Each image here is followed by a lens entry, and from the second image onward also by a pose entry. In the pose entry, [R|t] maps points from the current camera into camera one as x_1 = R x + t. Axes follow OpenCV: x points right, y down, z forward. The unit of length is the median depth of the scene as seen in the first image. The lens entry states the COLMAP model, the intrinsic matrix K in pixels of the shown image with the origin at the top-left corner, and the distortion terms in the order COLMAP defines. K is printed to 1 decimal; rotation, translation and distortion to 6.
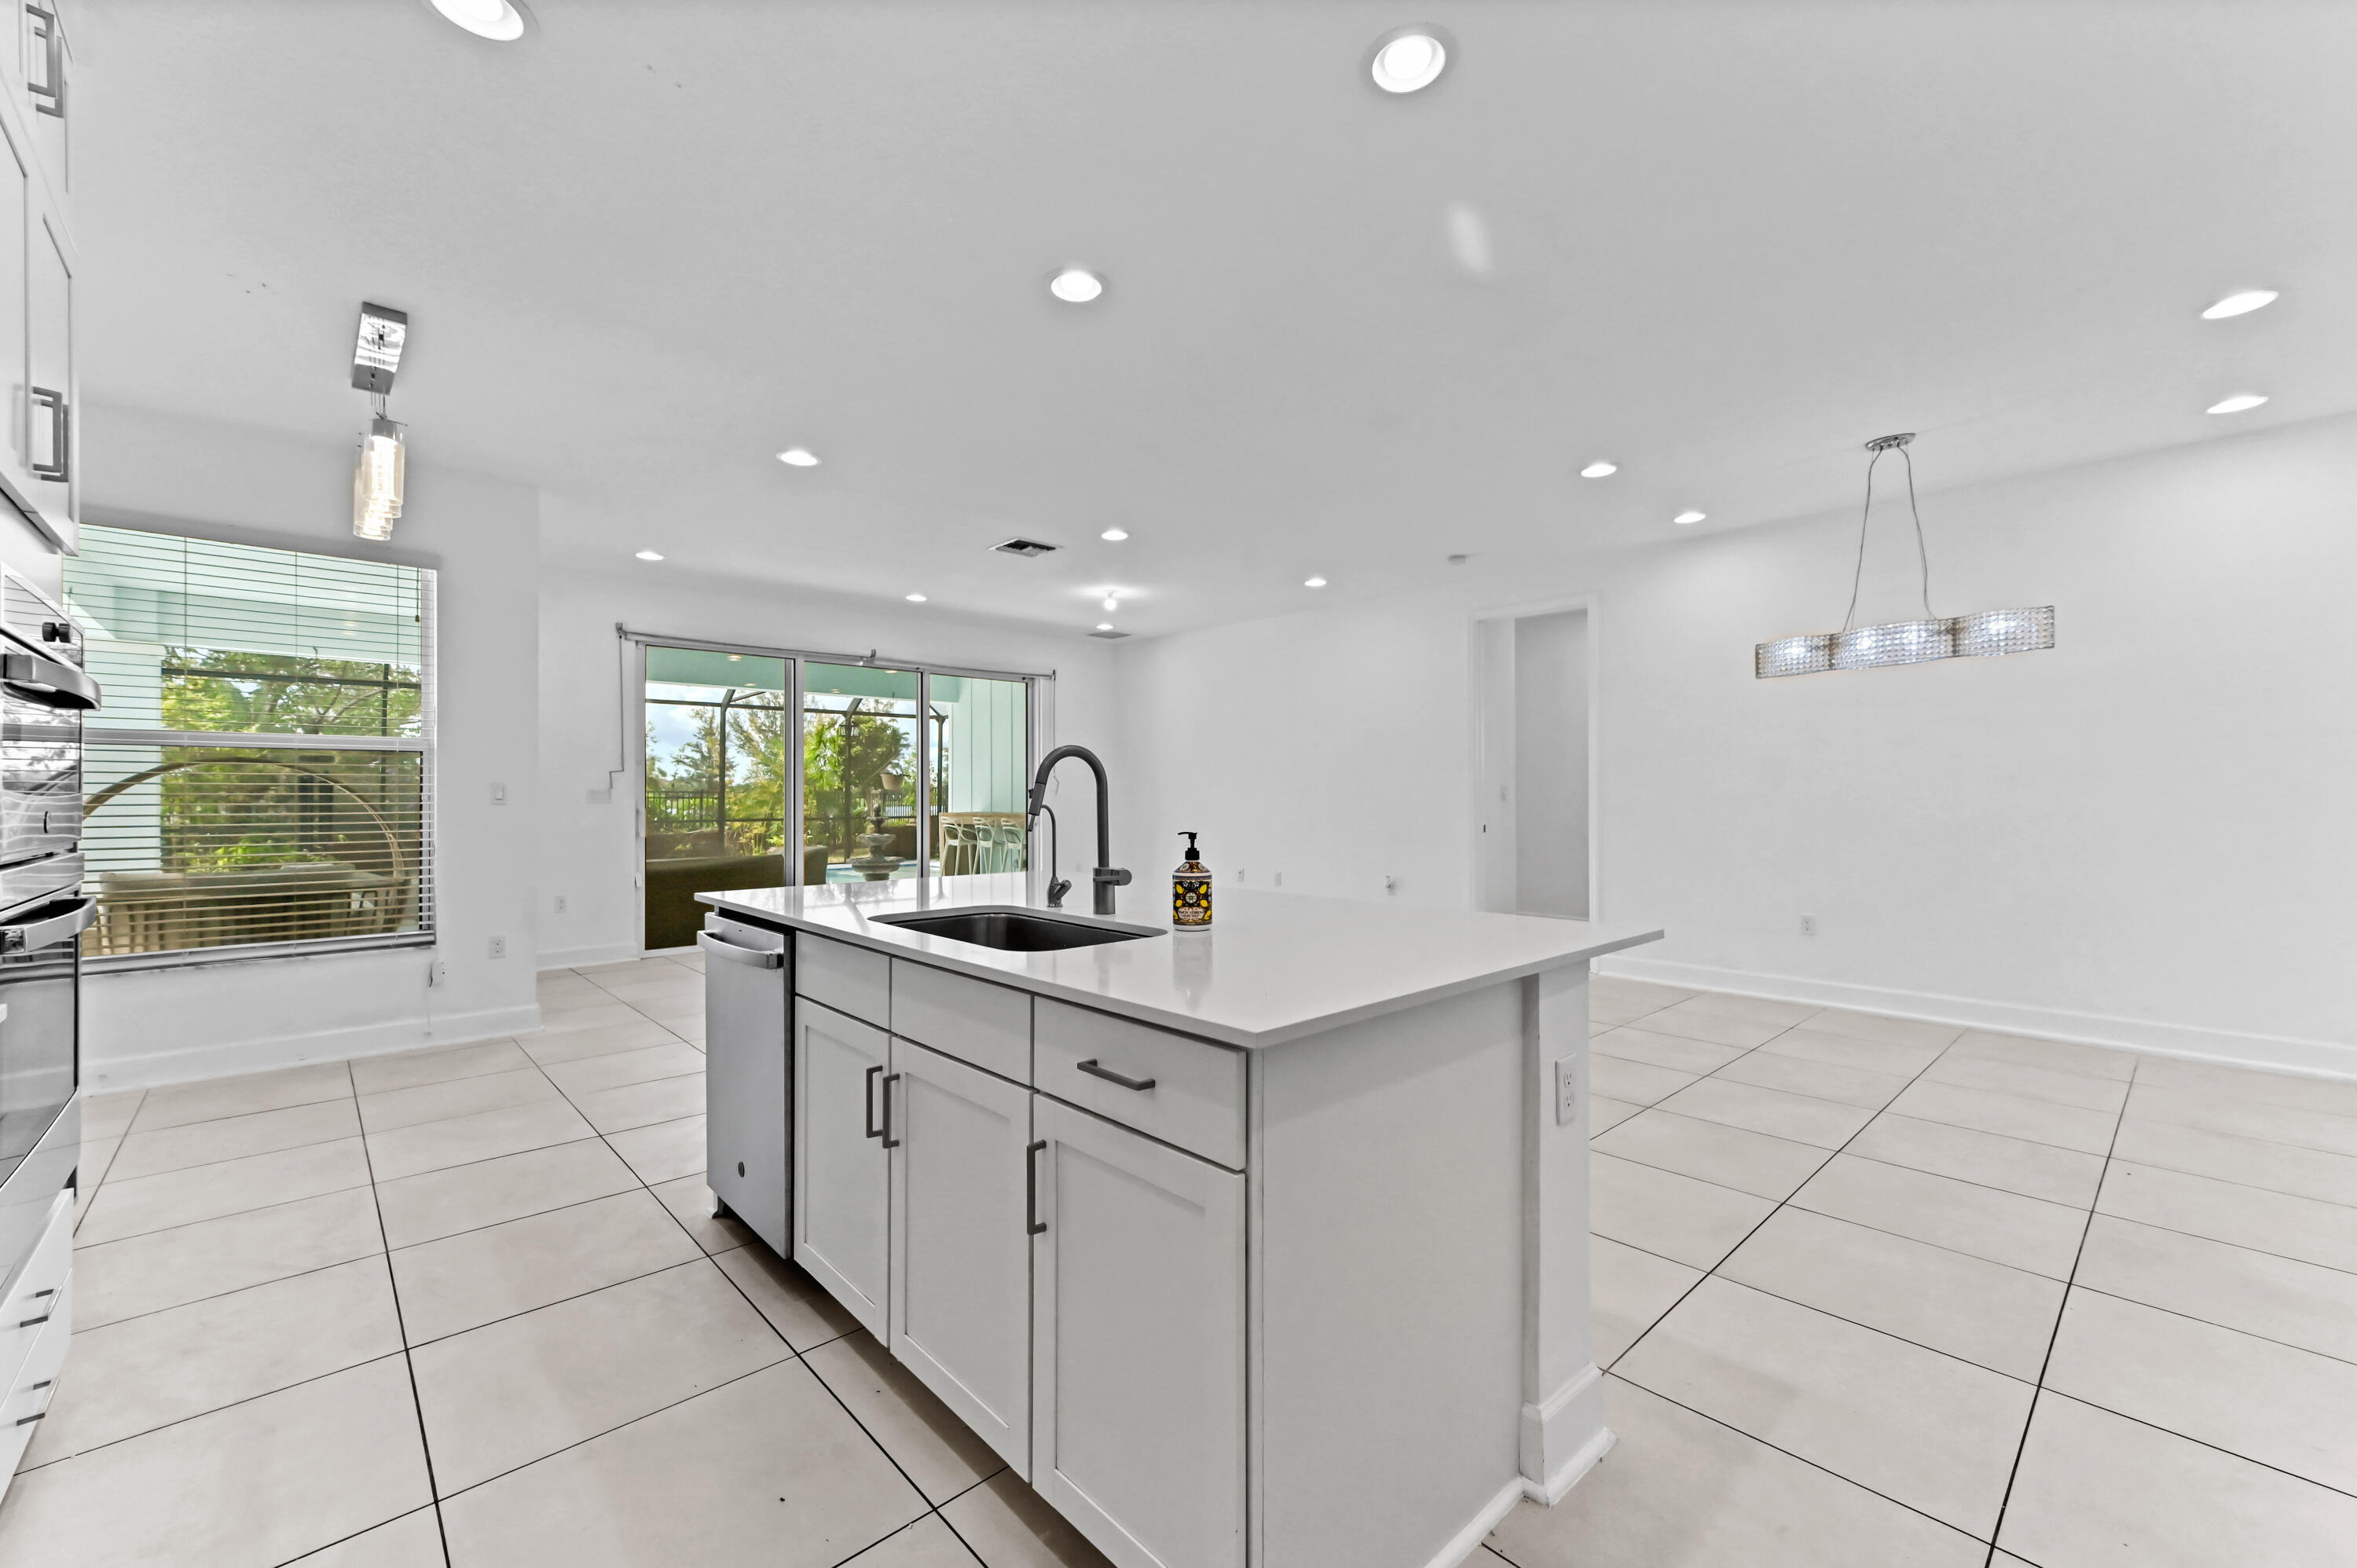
lens RADIAL K [[944.5, 0, 1178.5], [0, 944.5, 784.0], [0, 0, 1]] dist [-0.000004, 0.000109]
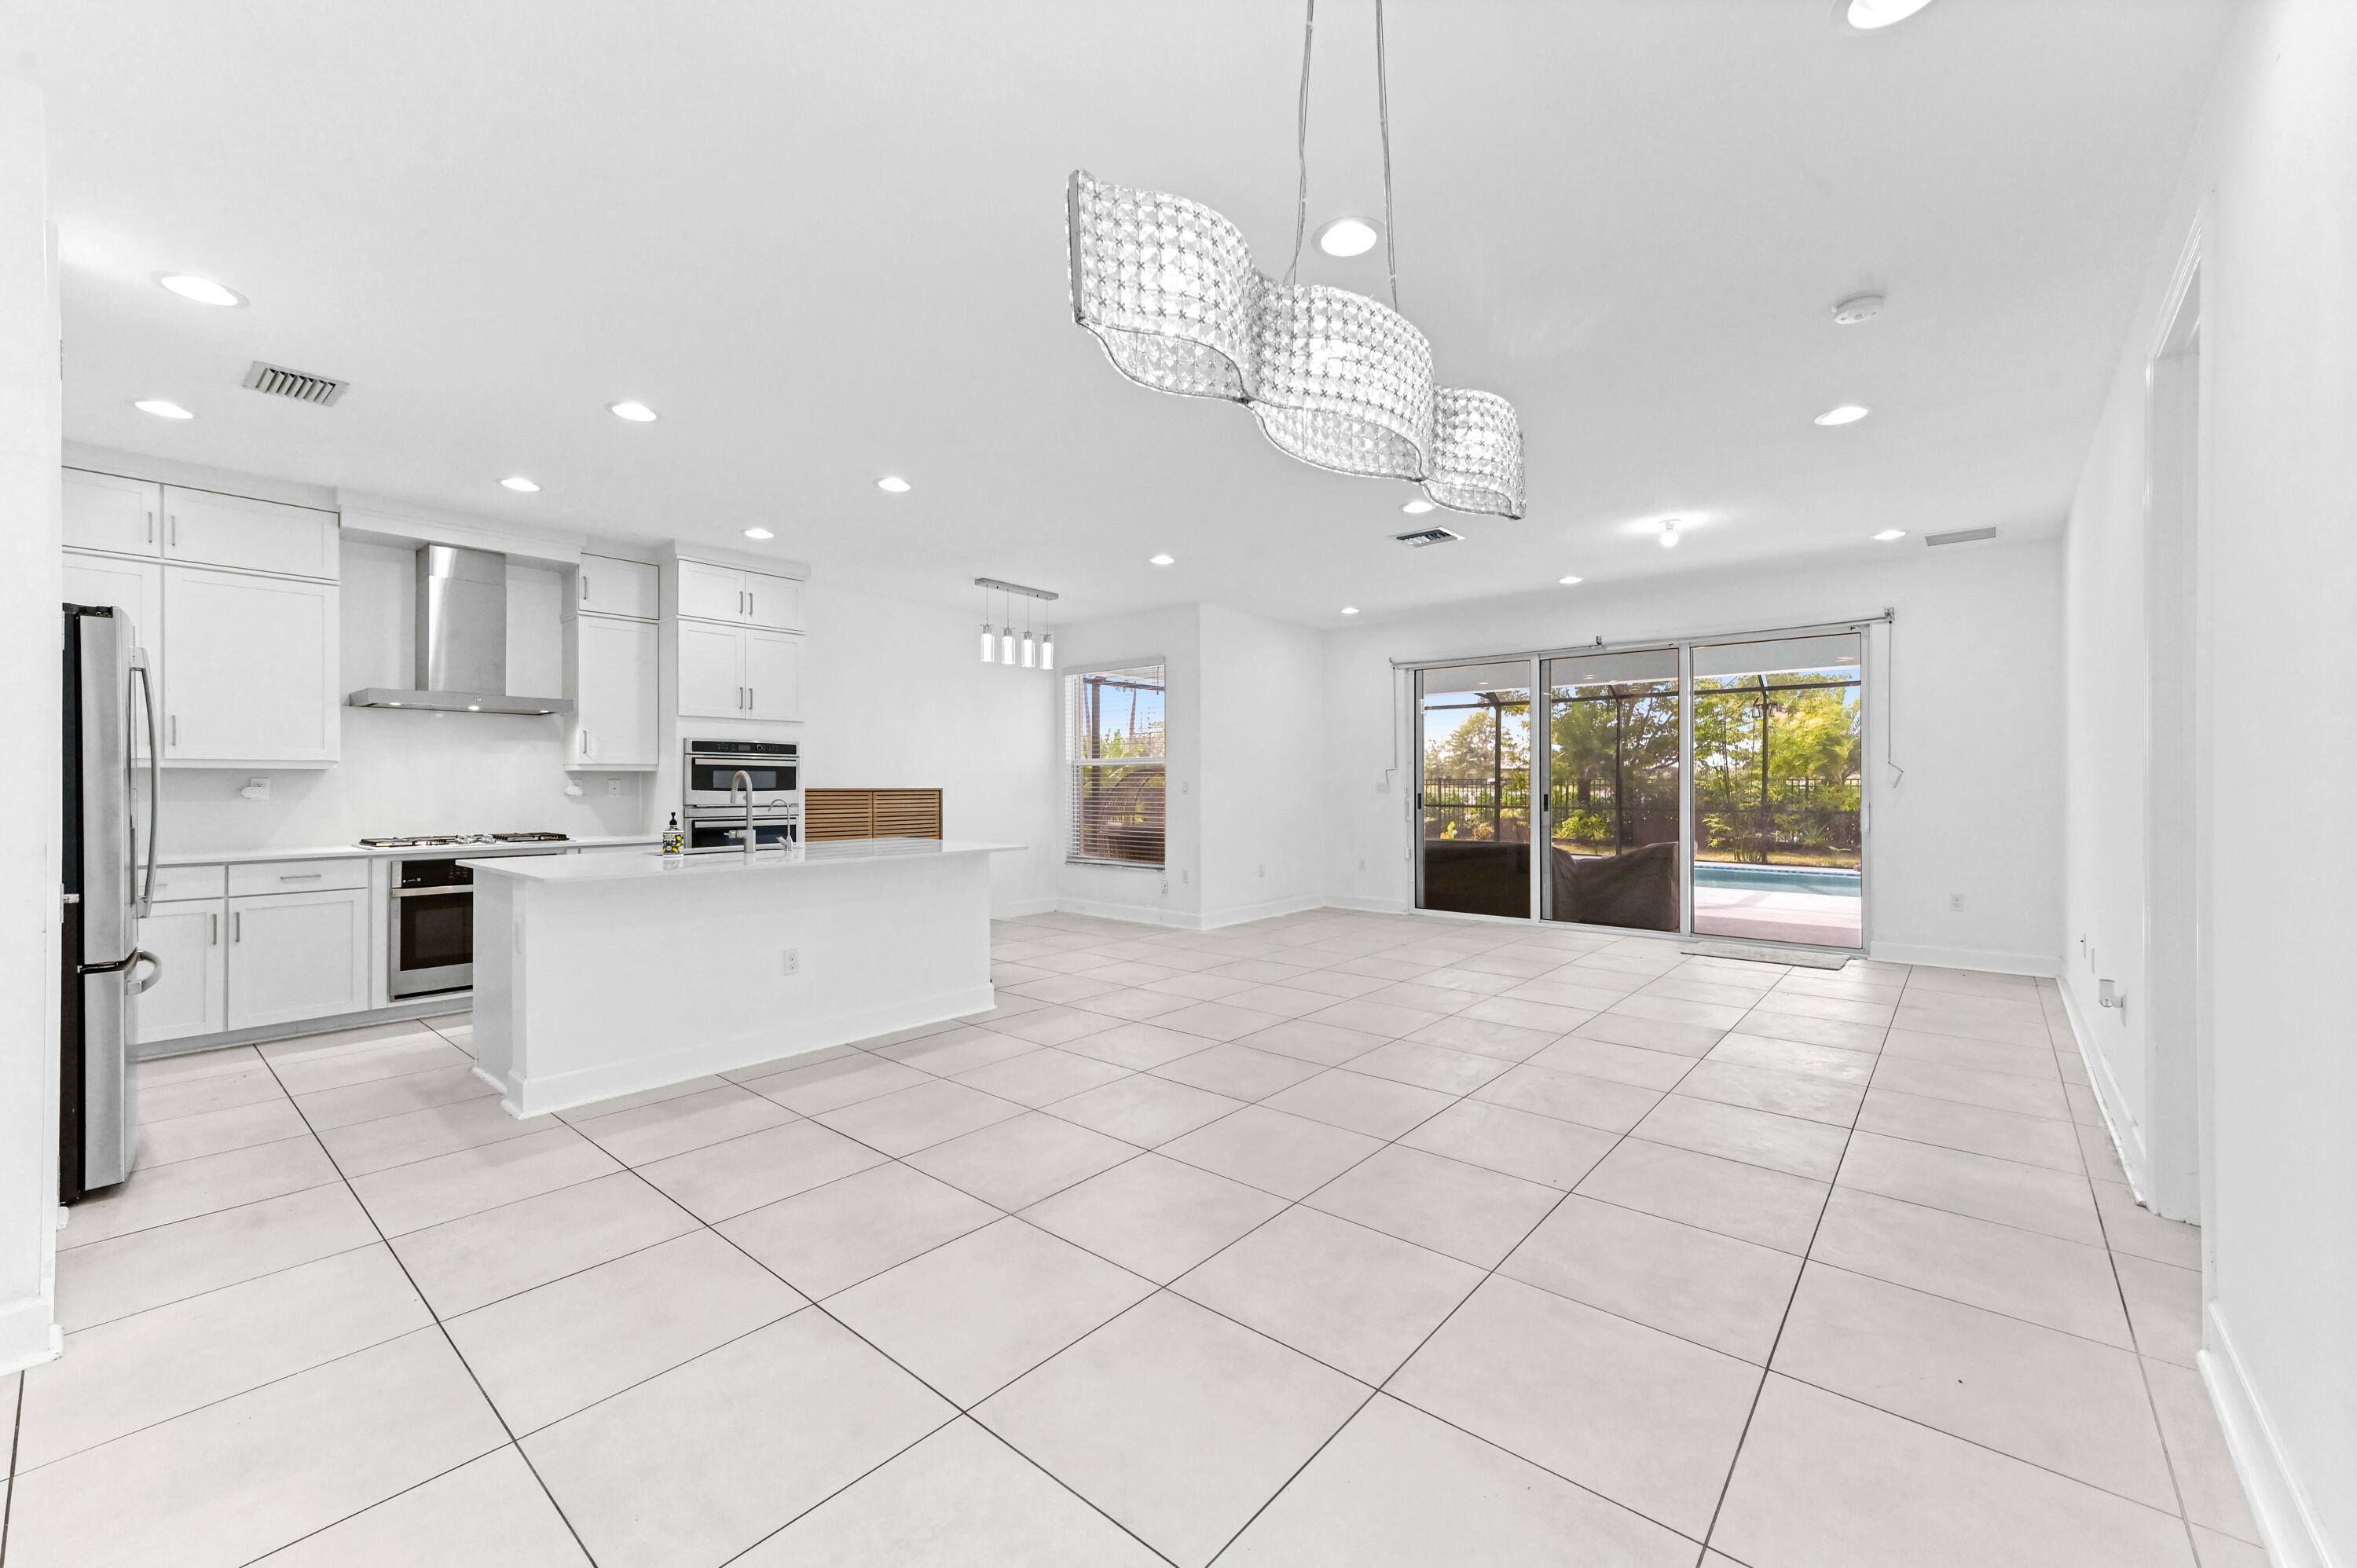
lens RADIAL K [[920.3, 0, 1183.5], [0, 920.3, 791.8], [0, 0, 1]] dist [0.012199, 0.000488]
pose [[0.111151, 0.013067, -0.993718, 0.688947], [0.015285, 0.999773, 0.014856, -0.006464], [0.993686, -0.016840, 0.110926, 0.584742]]
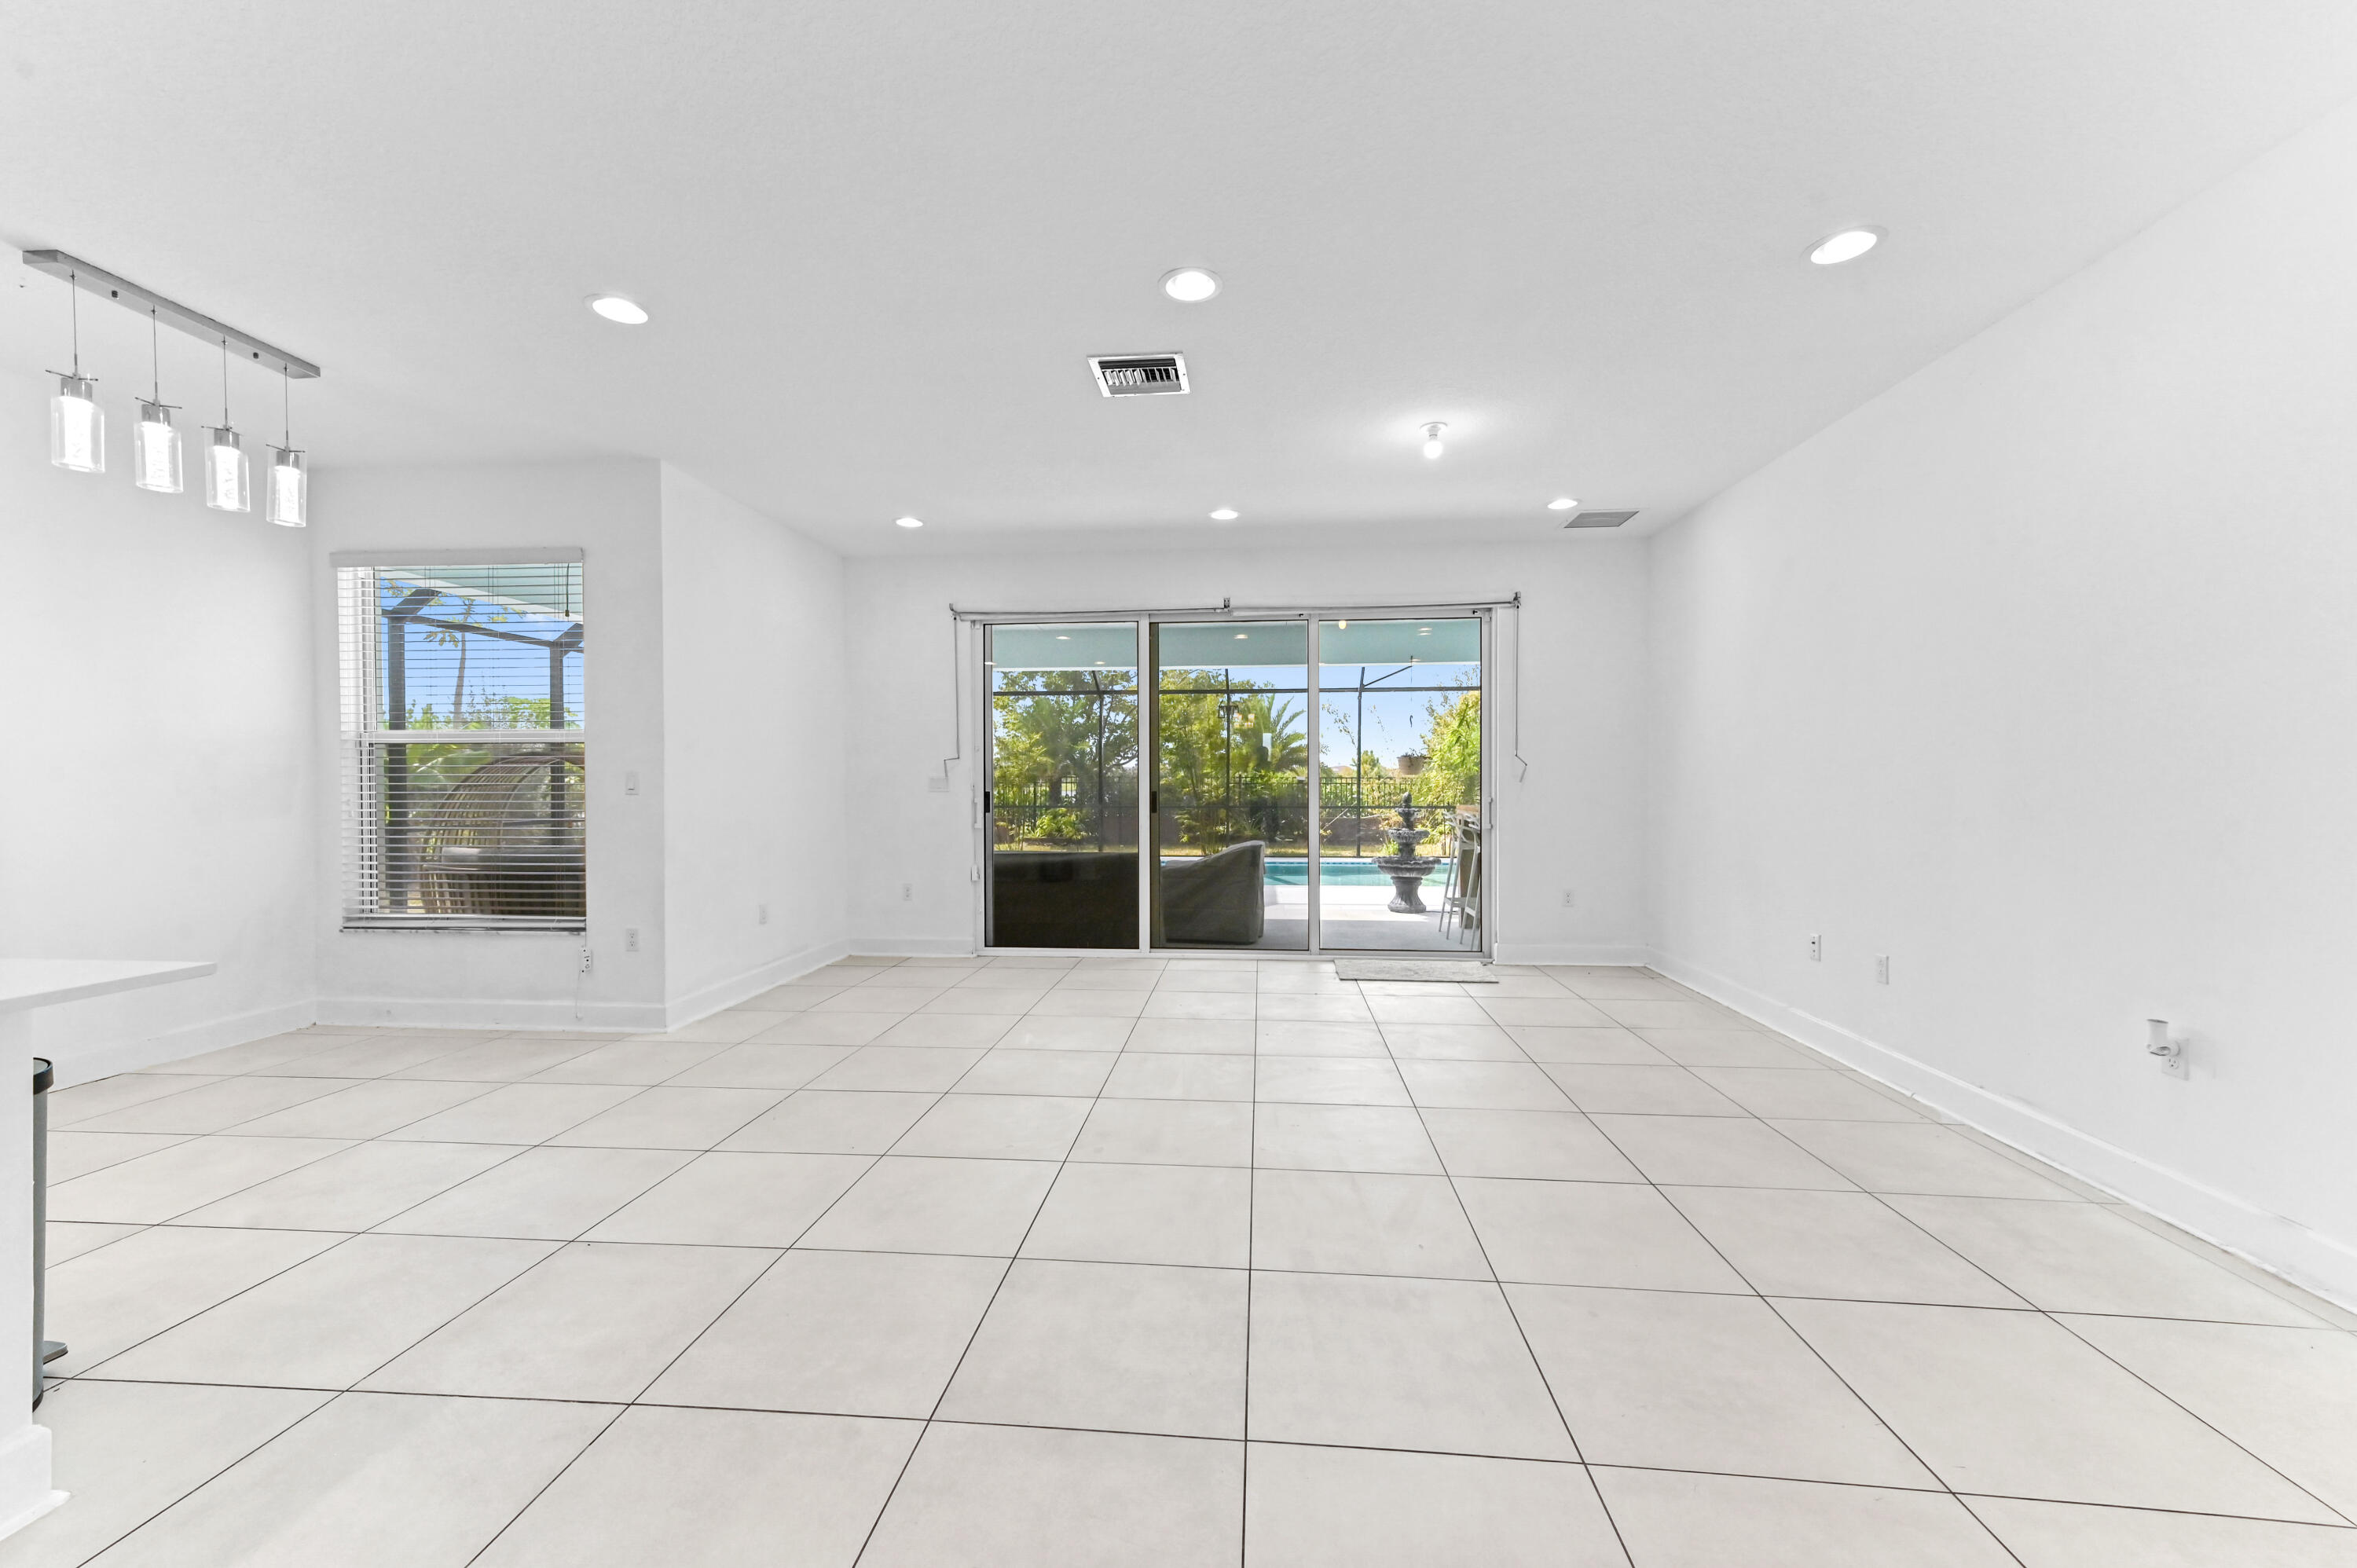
lens RADIAL K [[920.3, 0, 1183.5], [0, 920.3, 791.8], [0, 0, 1]] dist [0.012199, 0.000488]
pose [[0.667258, 0.011080, -0.744744, 0.271799], [0.009247, 0.999689, 0.023157, 0.000618], [0.744769, -0.022339, 0.666948, 0.568385]]
